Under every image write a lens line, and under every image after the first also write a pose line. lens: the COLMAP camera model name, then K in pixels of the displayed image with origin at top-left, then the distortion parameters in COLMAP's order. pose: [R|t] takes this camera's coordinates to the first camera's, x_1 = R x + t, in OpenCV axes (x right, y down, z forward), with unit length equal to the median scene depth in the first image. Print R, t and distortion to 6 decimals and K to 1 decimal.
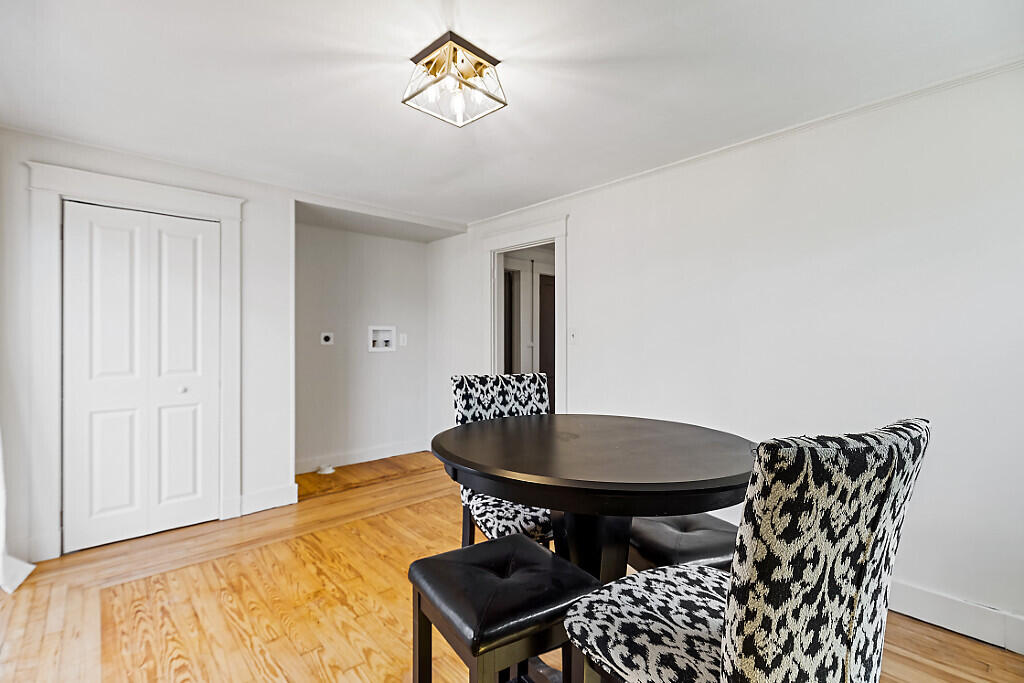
lens RADIAL K [[466.4, 0, 503.8], [0, 466.4, 337.7], [0, 0, 1]] dist [-0.000743, 0.000094]
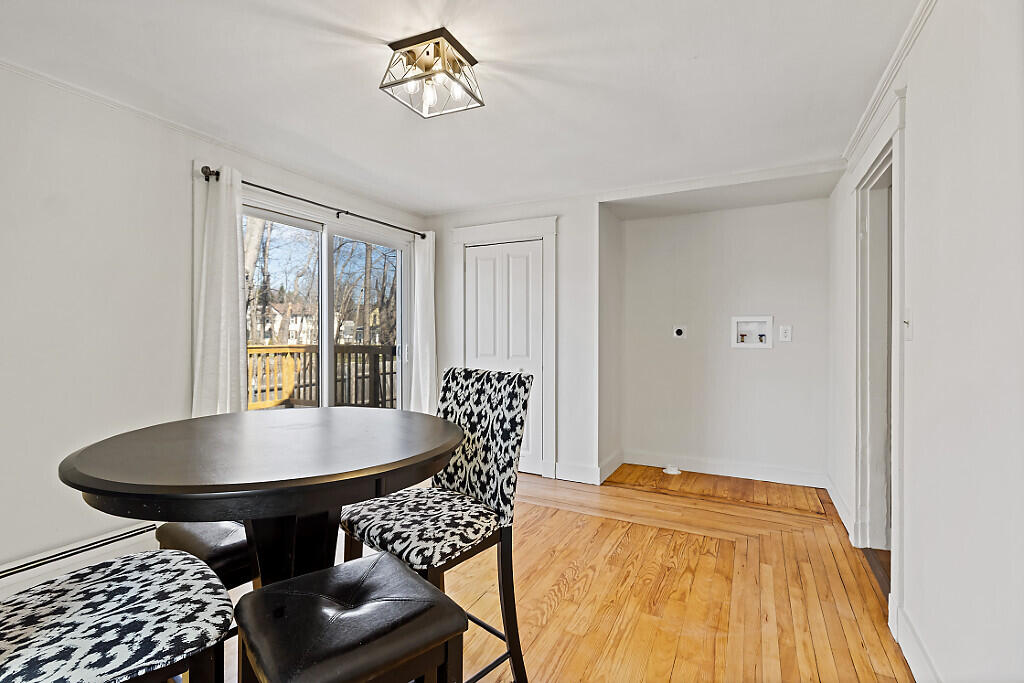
lens RADIAL K [[466.4, 0, 503.8], [0, 466.4, 337.7], [0, 0, 1]] dist [-0.000743, 0.000094]
pose [[0.341863, 0.006141, -0.939730, 0.815917], [0.001744, 0.999973, 0.007169, 0.011397], [0.939748, -0.004090, 0.341843, 0.724588]]
